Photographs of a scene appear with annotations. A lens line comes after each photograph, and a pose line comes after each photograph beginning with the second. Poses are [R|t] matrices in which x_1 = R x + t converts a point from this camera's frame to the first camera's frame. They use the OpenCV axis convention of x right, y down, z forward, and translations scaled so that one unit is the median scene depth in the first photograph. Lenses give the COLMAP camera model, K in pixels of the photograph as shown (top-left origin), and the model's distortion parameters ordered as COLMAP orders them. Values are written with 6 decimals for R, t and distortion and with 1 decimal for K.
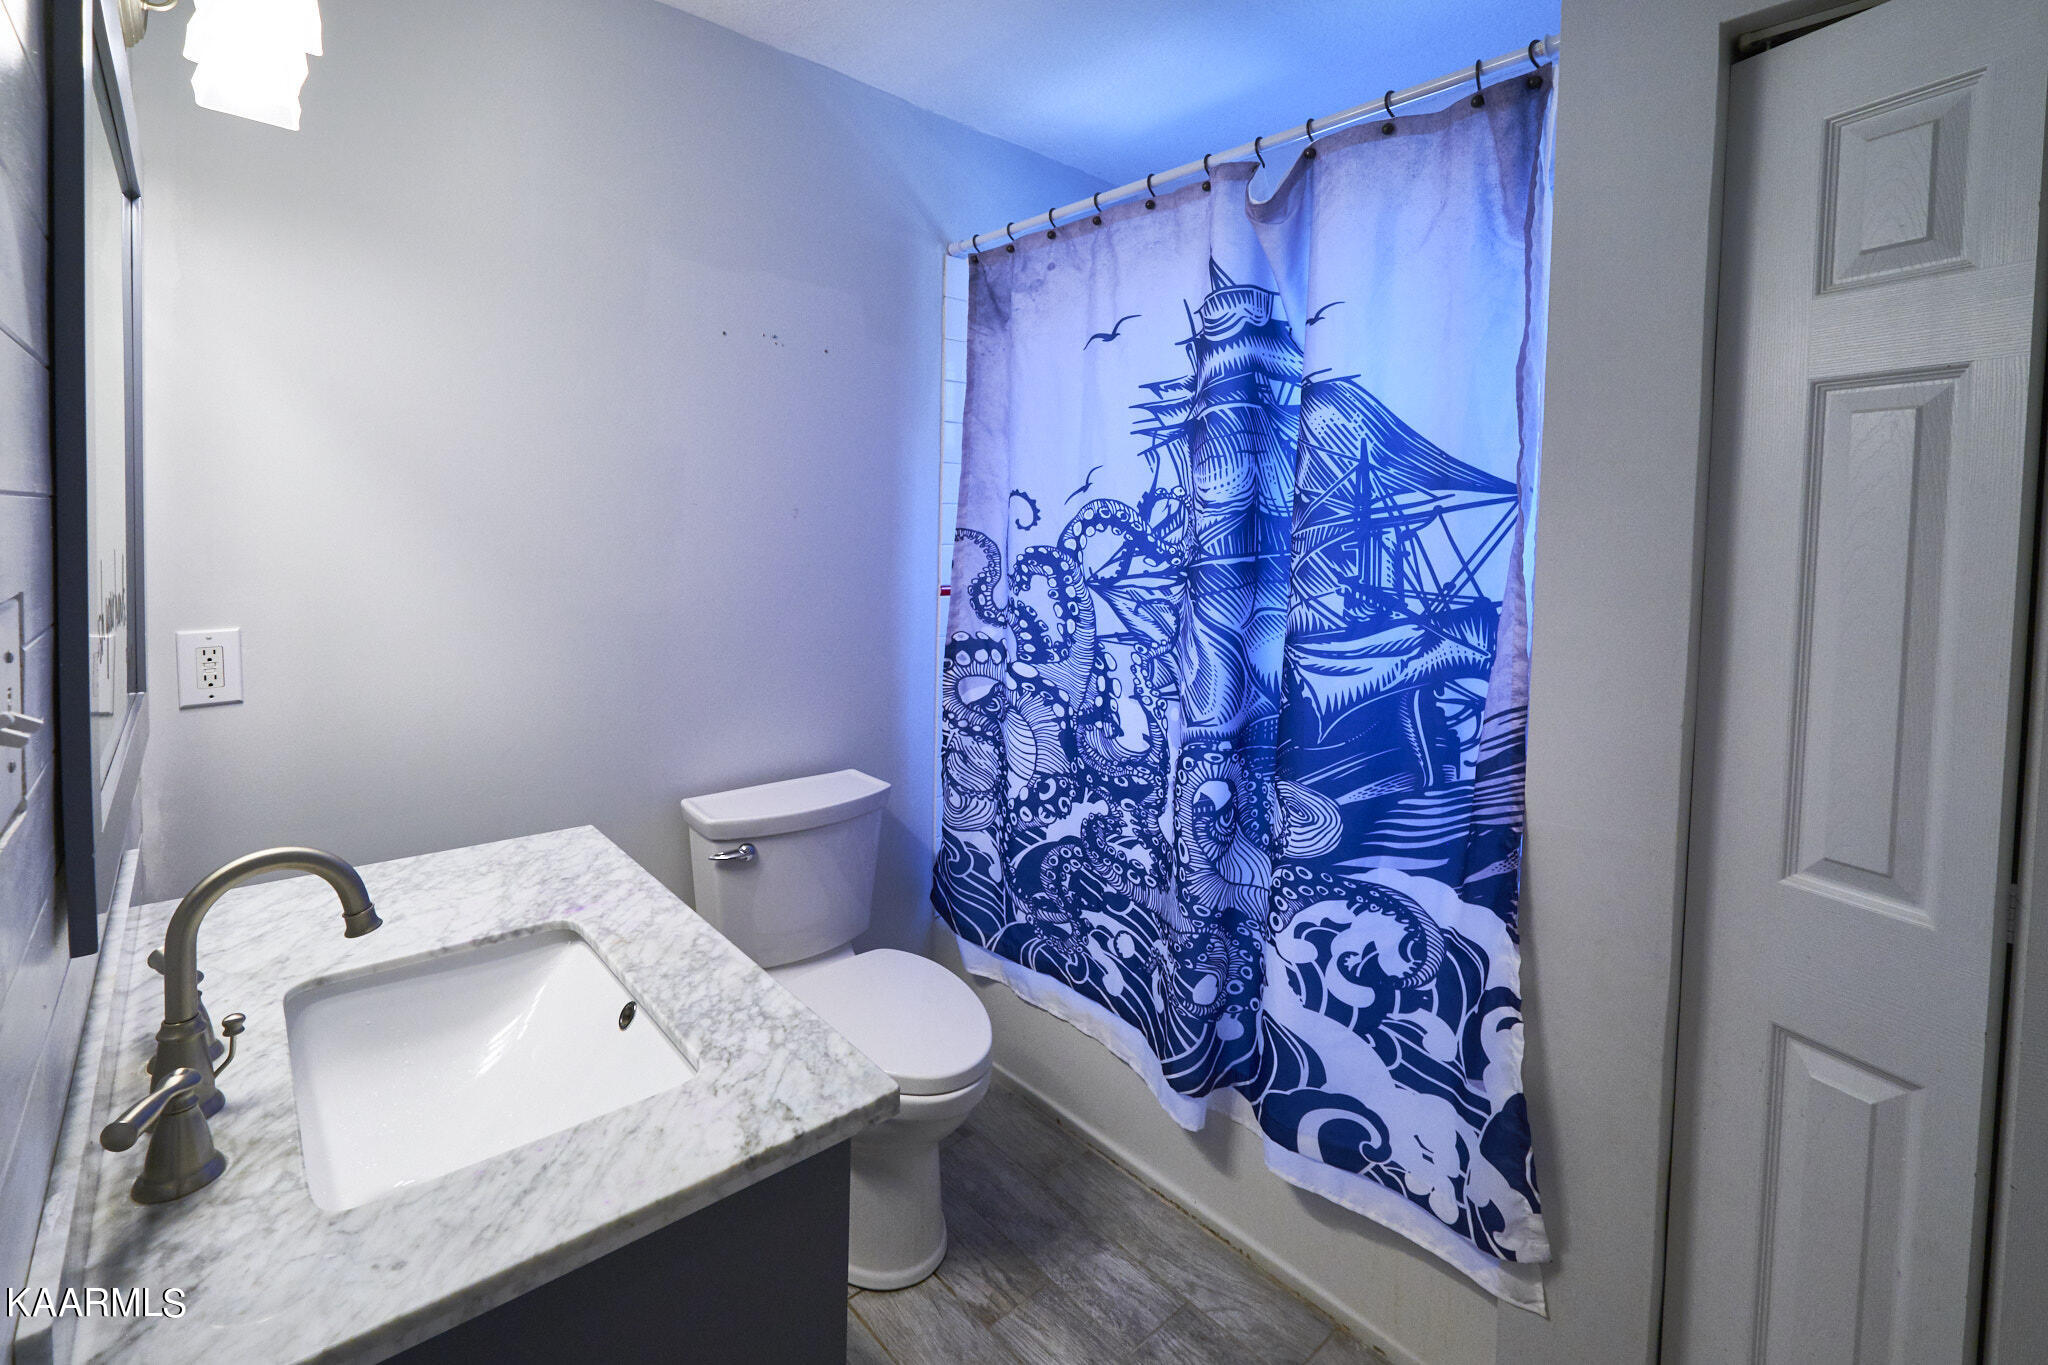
lens RADIAL K [[907.9, 0, 1017.3], [0, 907.9, 684.5], [0, 0, 1]] dist [0.000458, 0.000052]
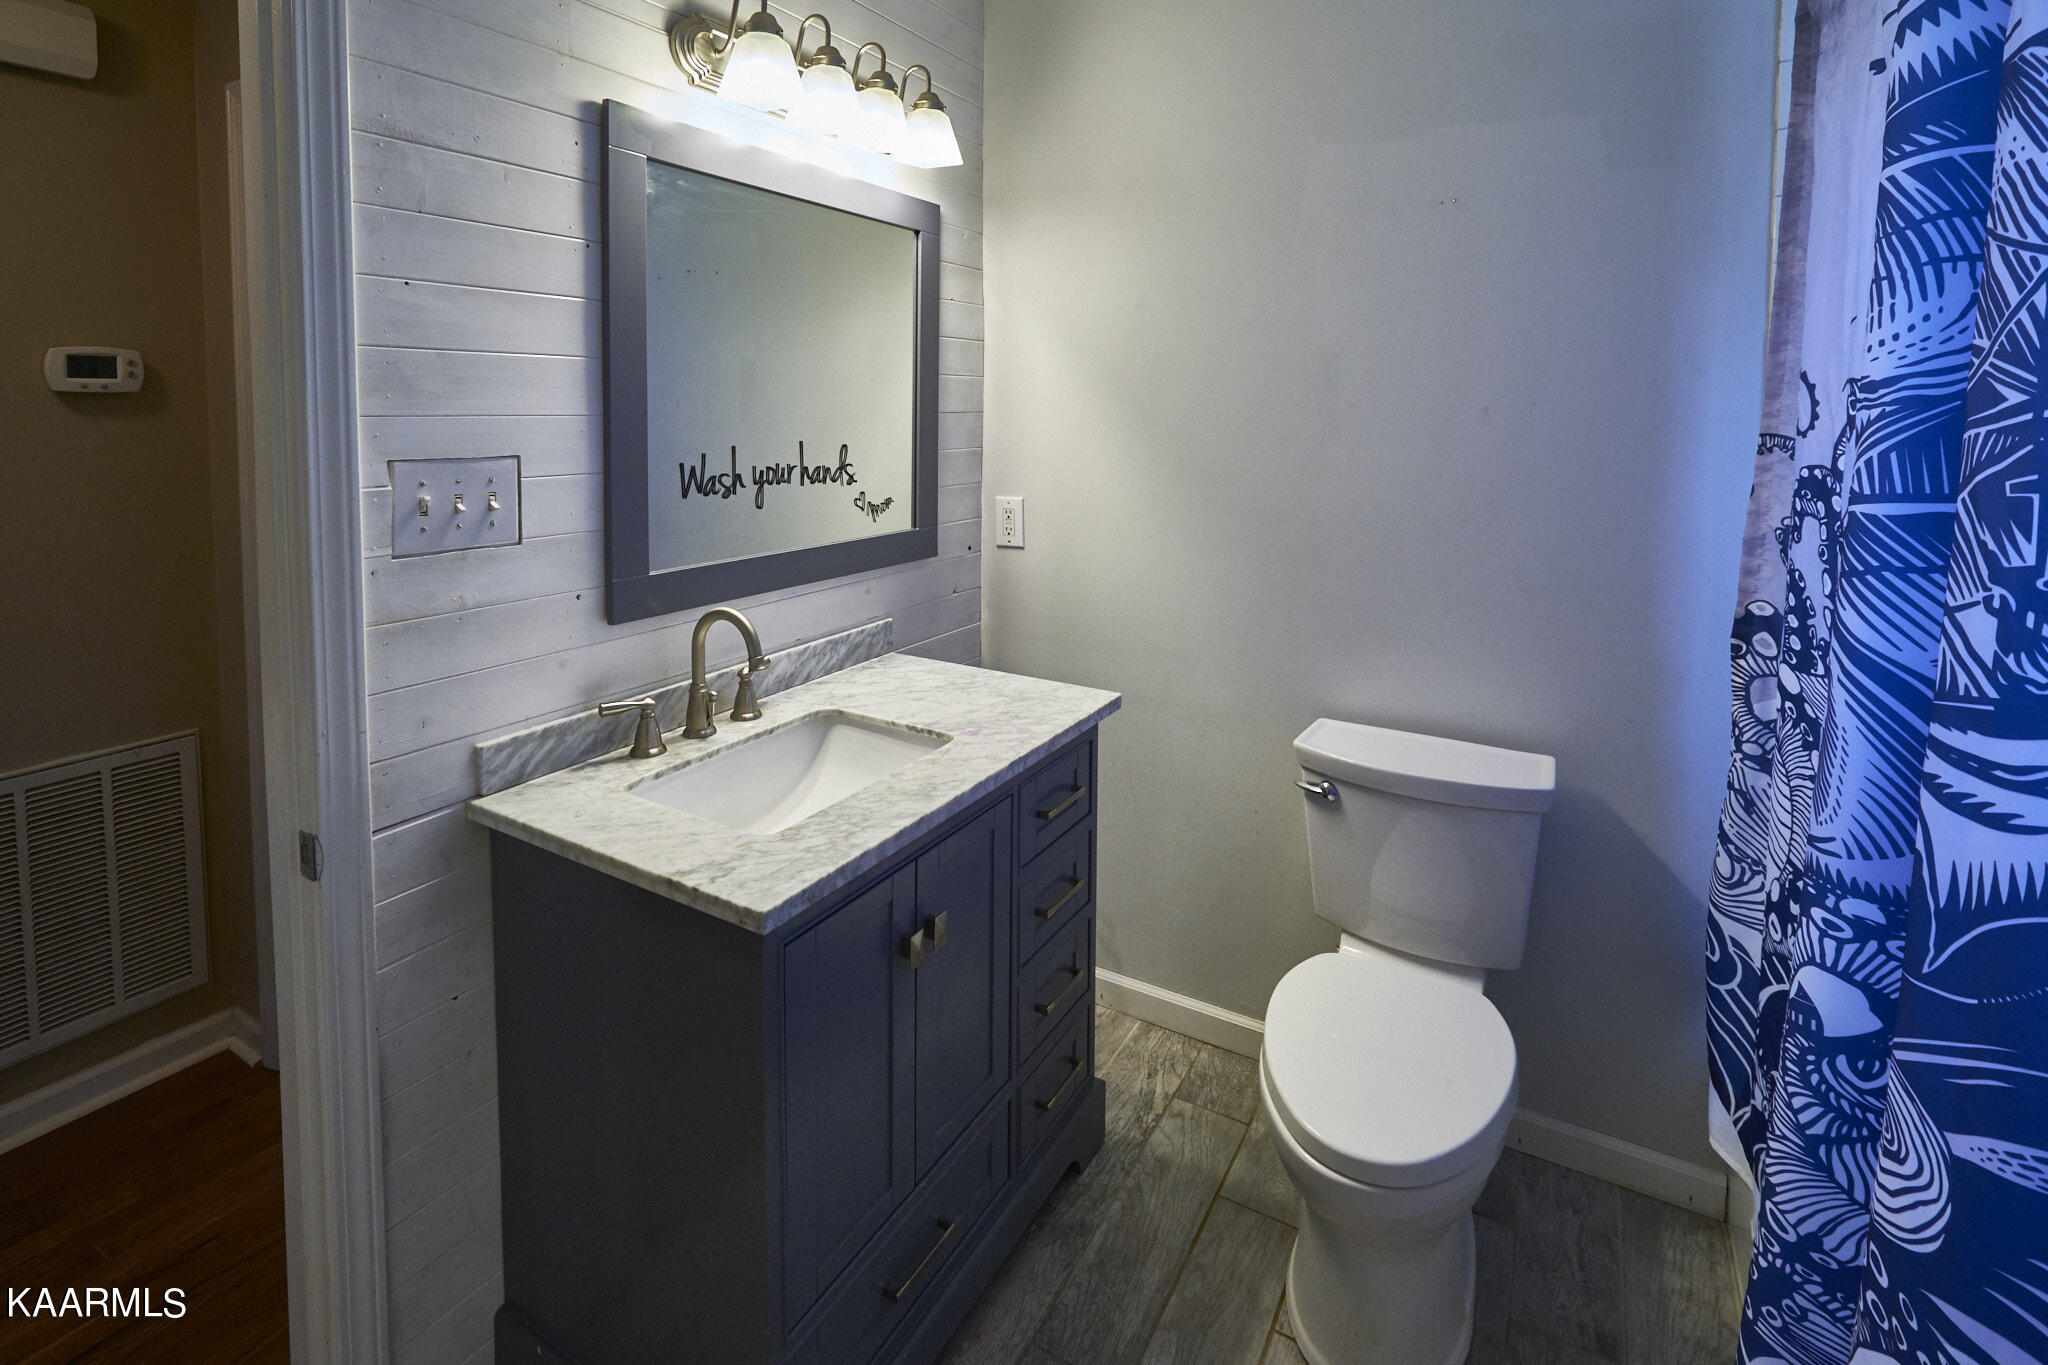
lens RADIAL K [[907.9, 0, 941.6], [0, 907.9, 565.1], [0, 0, 1]] dist [0.000458, 0.000052]
pose [[0.310959, 0.141500, -0.939831, 0.488584], [-0.164084, 0.981999, 0.093559, -0.069436], [0.936152, 0.125119, 0.328580, 0.392854]]
